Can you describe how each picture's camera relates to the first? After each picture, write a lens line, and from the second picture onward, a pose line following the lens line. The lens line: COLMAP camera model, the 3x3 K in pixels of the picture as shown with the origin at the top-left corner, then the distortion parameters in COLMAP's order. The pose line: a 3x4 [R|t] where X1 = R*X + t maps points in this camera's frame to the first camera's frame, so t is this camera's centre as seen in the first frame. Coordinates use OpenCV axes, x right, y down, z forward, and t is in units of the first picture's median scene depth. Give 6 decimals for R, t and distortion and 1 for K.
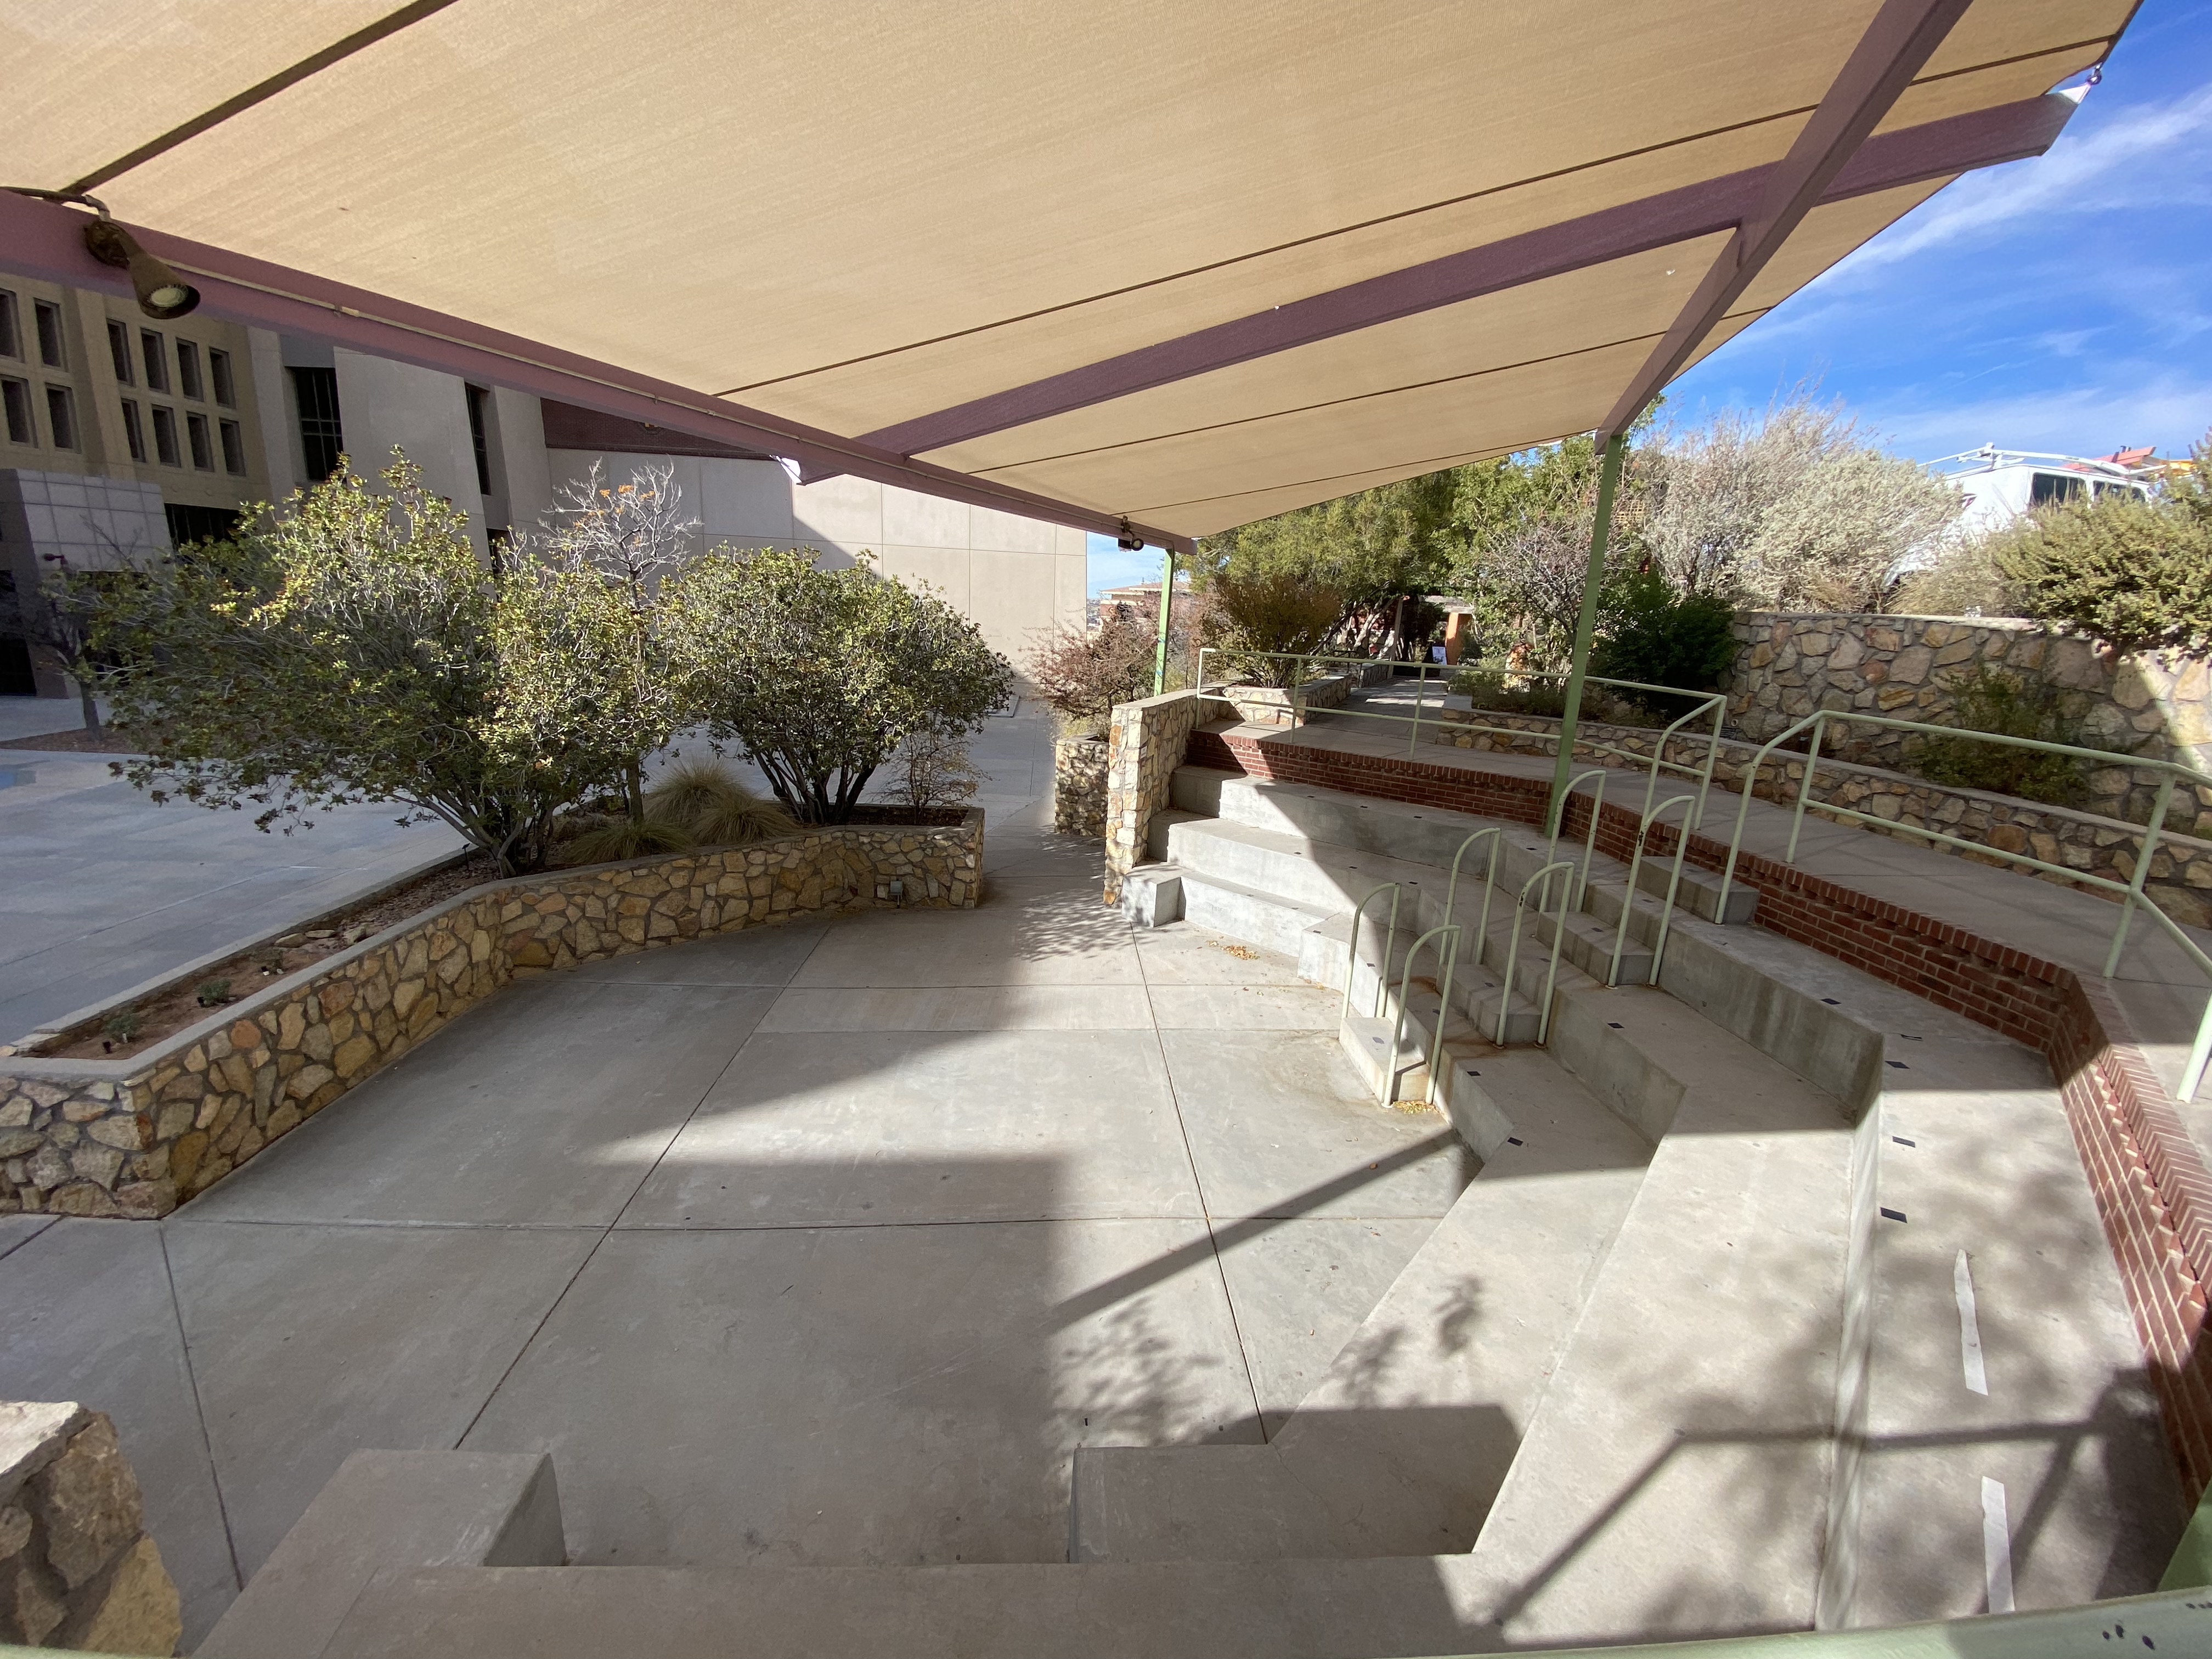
lens RADIAL K [[880.1, 0, 1106.0], [0, 880.1, 829.5], [0, 0, 1]] dist [0.000163, -0.014111]
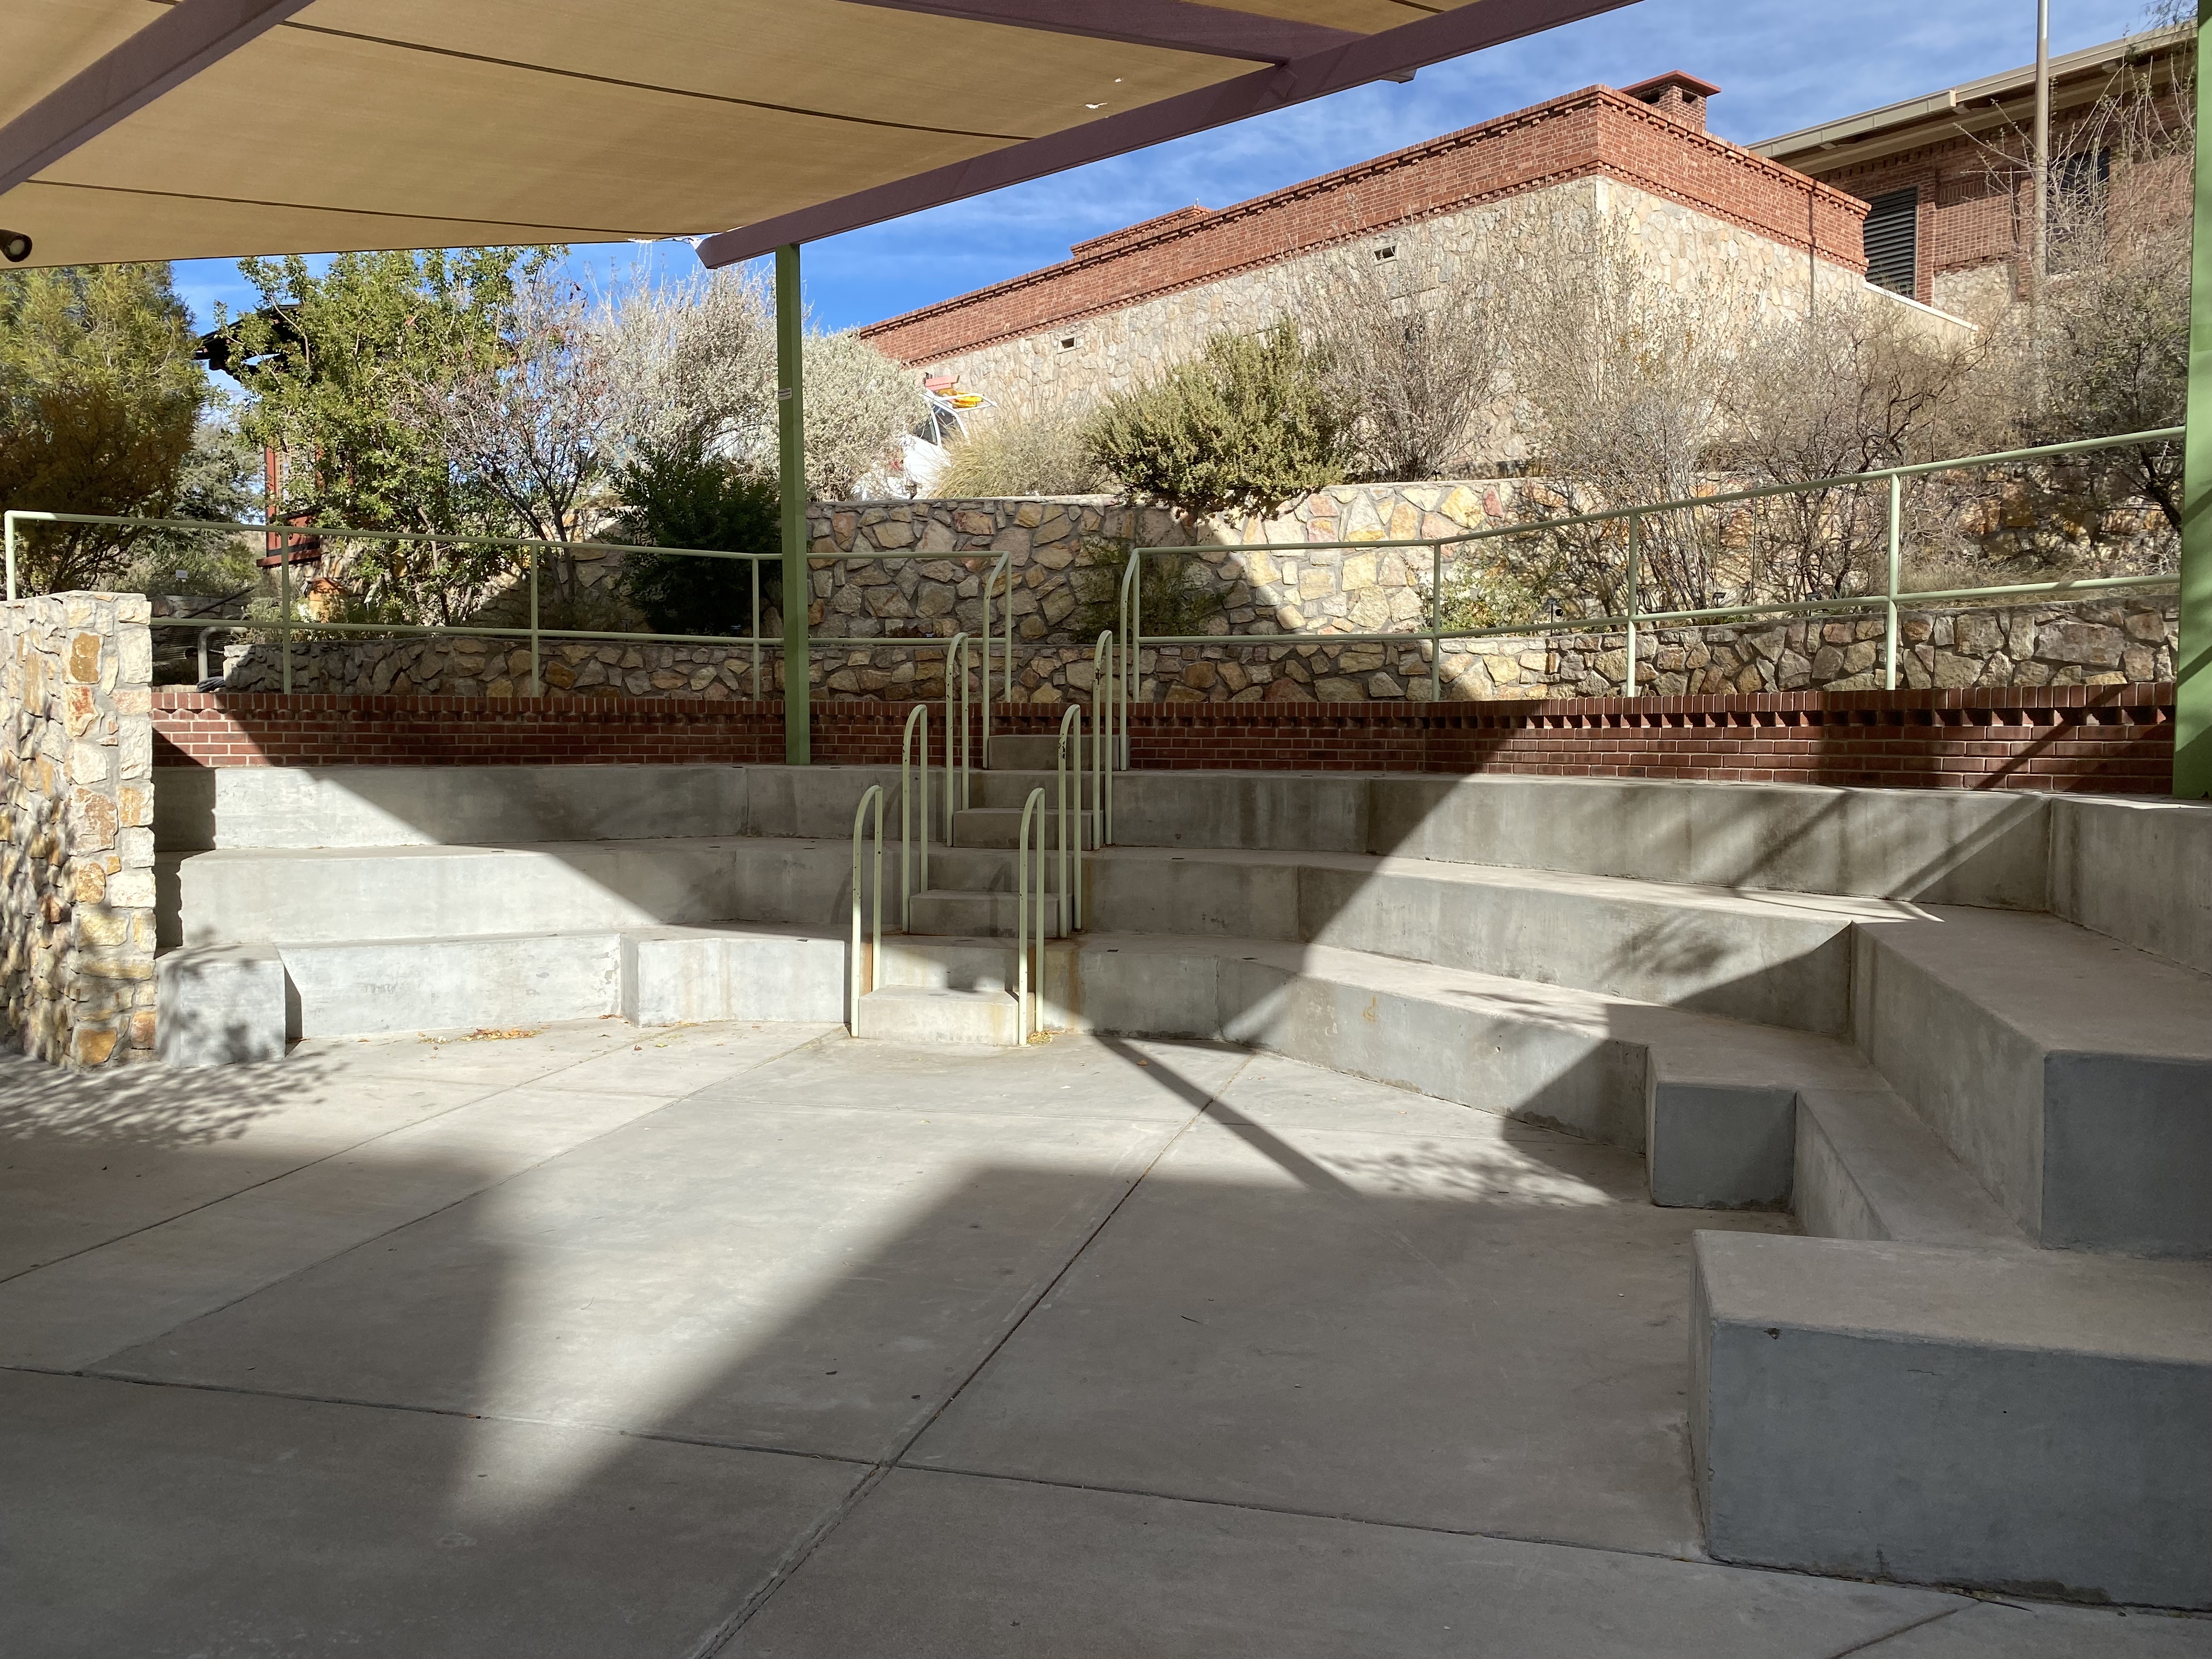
lens RADIAL K [[1701.4, 0, 1106.0], [0, 1701.4, 829.5], [0, 0, 1]] dist [-0.031037, -0.001602]
pose [[0.289143, -0.080598, 0.953887, -0.886684], [0.244983, 0.969497, 0.007657, 0.128782], [-0.925408, 0.231472, 0.300068, 0.423938]]
